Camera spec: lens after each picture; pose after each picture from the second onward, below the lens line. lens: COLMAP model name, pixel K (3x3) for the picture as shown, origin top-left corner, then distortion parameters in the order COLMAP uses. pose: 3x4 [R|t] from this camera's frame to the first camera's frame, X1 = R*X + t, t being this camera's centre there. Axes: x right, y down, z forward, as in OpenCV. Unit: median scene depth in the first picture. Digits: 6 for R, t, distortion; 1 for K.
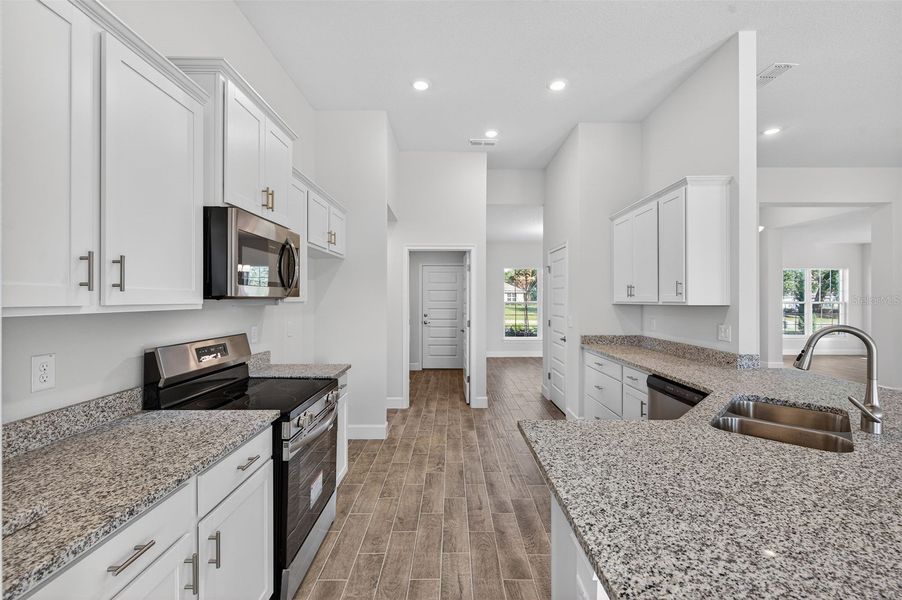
lens RADIAL K [[388.8, 0, 451.0], [0, 388.8, 300.0], [0, 0, 1]] dist [0.000292, 0.000038]
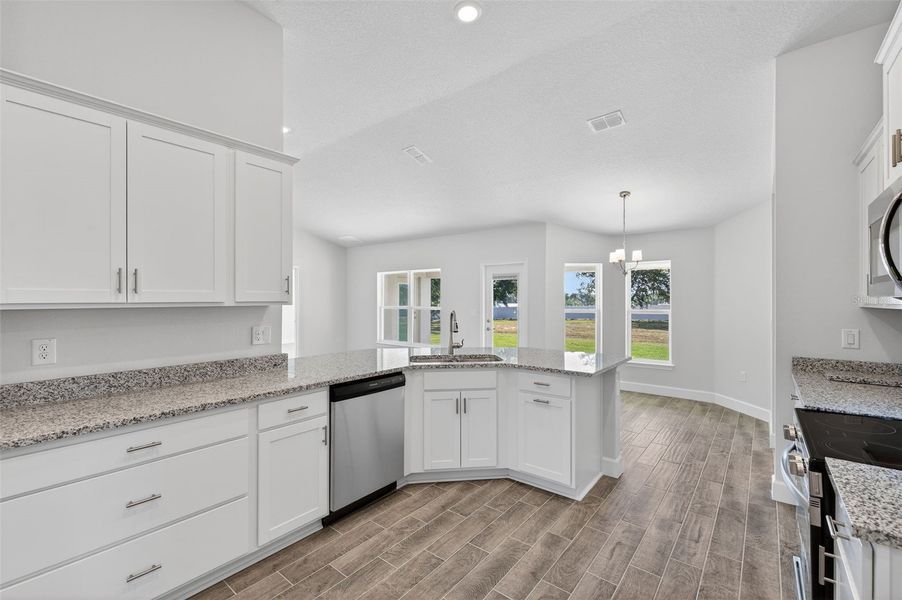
lens RADIAL K [[388.8, 0, 451.0], [0, 388.8, 300.0], [0, 0, 1]] dist [0.000292, 0.000038]
pose [[-0.778669, -0.006994, 0.627396, -0.162574], [-0.001413, 0.999955, 0.009394, -0.005317], [-0.627434, 0.006429, -0.778643, 1.120834]]
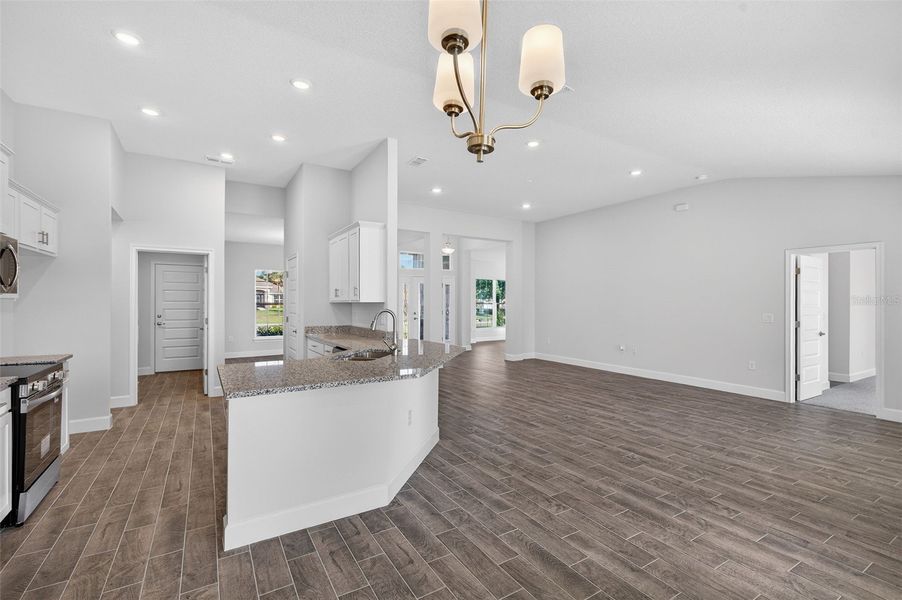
lens RADIAL K [[397.8, 0, 449.3], [0, 397.8, 303.3], [0, 0, 1]] dist [0.002604, 0.000177]
pose [[0.848551, 0.000572, 0.529114, 0.045847], [-0.001362, 0.999998, 0.001104, 0.012085], [-0.529112, -0.001658, 0.848550, -0.446019]]
